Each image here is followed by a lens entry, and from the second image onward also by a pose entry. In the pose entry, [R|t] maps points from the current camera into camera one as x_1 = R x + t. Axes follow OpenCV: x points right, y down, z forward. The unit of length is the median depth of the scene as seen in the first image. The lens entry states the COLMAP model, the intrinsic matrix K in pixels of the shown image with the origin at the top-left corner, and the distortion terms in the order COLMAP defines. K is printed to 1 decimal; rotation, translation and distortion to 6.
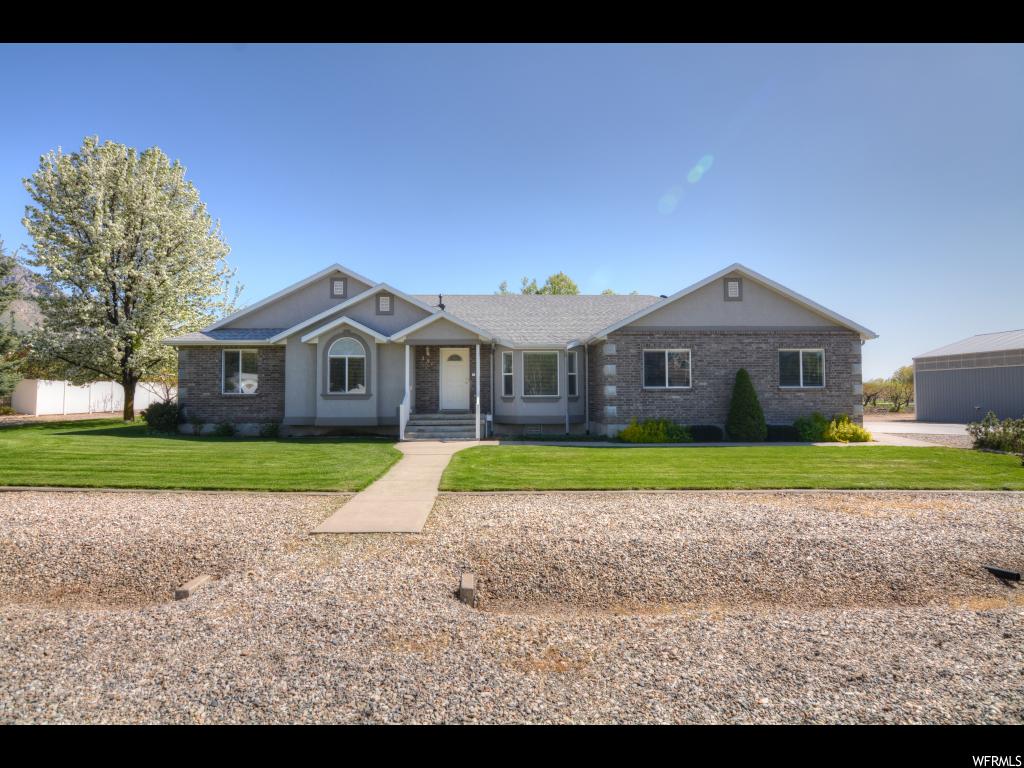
lens RADIAL K [[490.5, 0, 512.0], [0, 490.5, 384.0], [0, 0, 1]] dist [-0.003954, -0.000630]
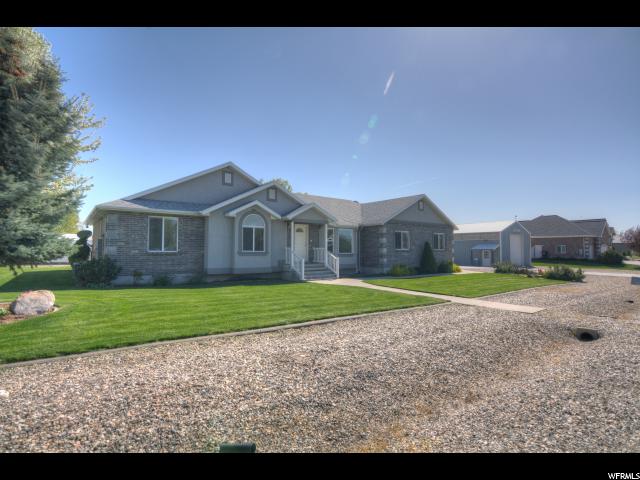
lens RADIAL K [[306.6, 0, 320.0], [0, 306.6, 240.0], [0, 0, 1]] dist [-0.003954, -0.000630]
pose [[0.823731, 0.024008, 0.566472, -0.702485], [-0.019010, 0.999711, -0.014726, -0.006297], [-0.566662, 0.001362, 0.823950, 0.115319]]
